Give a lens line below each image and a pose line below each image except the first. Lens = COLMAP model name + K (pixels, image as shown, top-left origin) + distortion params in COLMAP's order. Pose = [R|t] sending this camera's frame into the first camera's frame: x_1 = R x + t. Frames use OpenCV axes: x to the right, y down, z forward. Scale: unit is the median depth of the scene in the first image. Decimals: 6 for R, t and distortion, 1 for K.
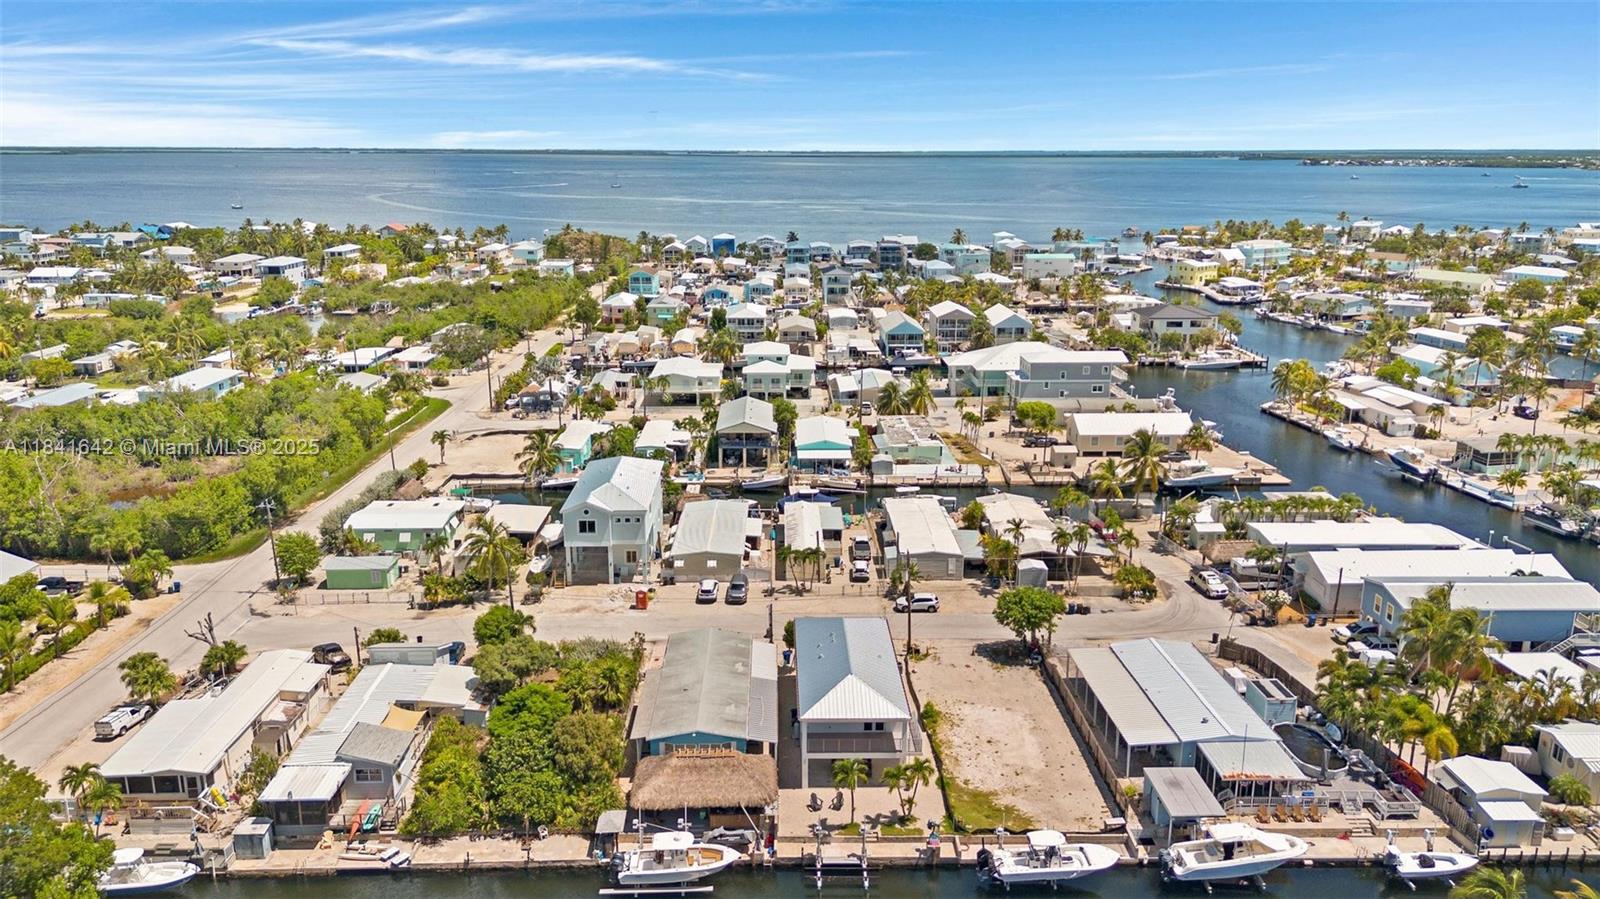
lens RADIAL K [[1163.5, 0, 786.1], [0, 1163.5, 397.4], [0, 0, 1]] dist [0.098248, -0.095825]
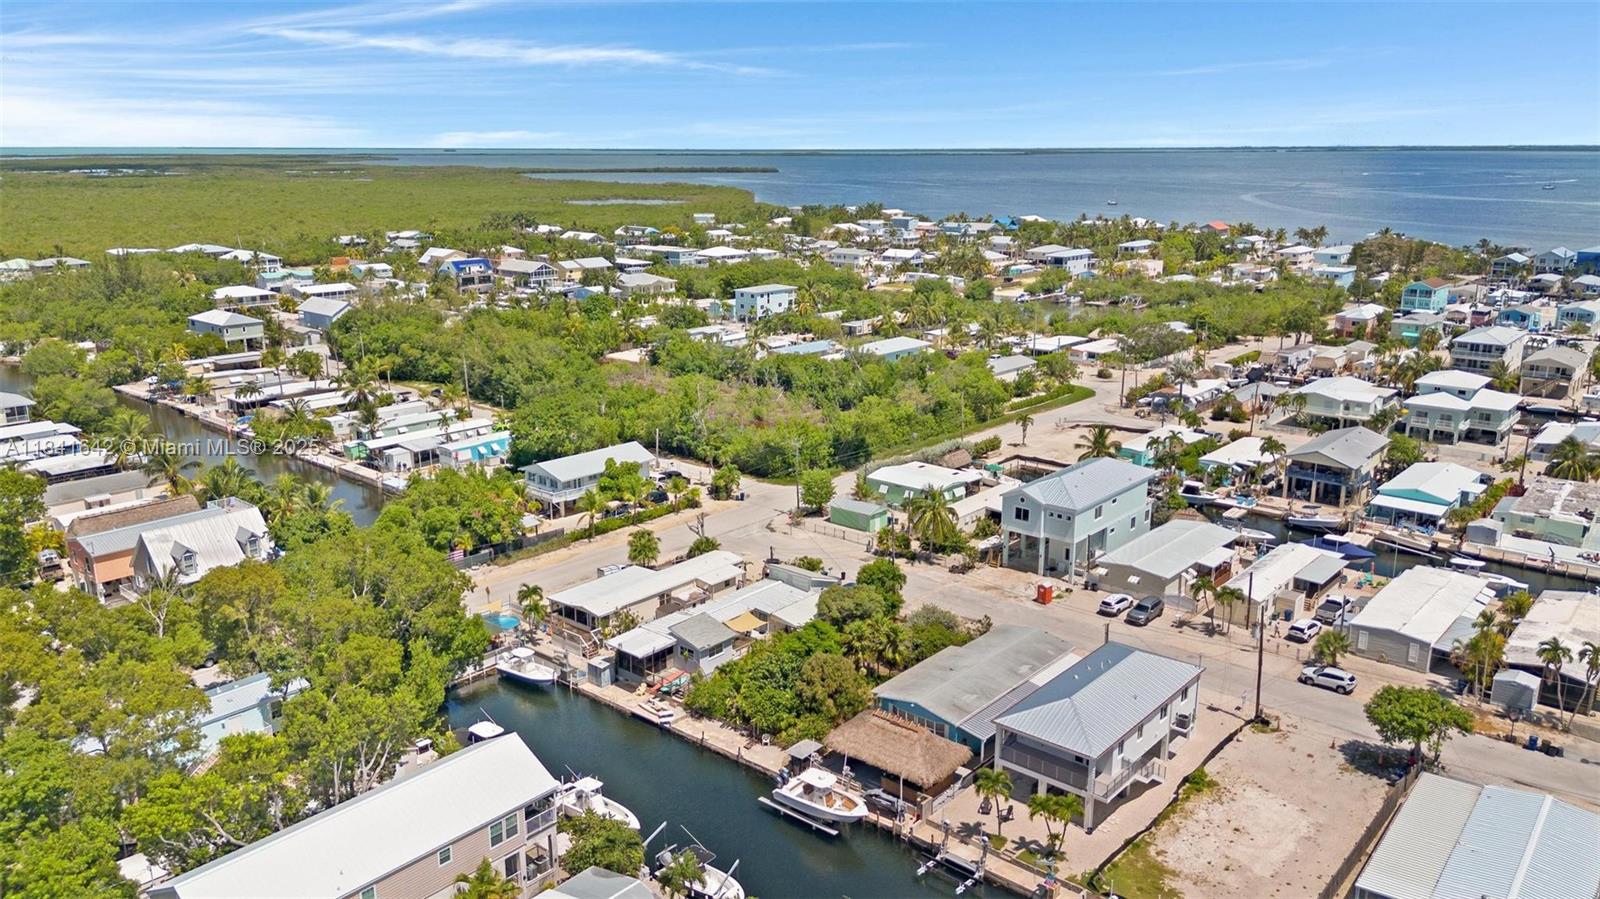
lens RADIAL K [[1163.5, 0, 786.1], [0, 1163.5, 397.4], [0, 0, 1]] dist [0.098248, -0.095825]
pose [[0.751999, 0.134828, -0.645228, 0.322959], [-0.133870, 0.989697, 0.050786, -0.015193], [0.645427, 0.048185, 0.762300, 0.079195]]
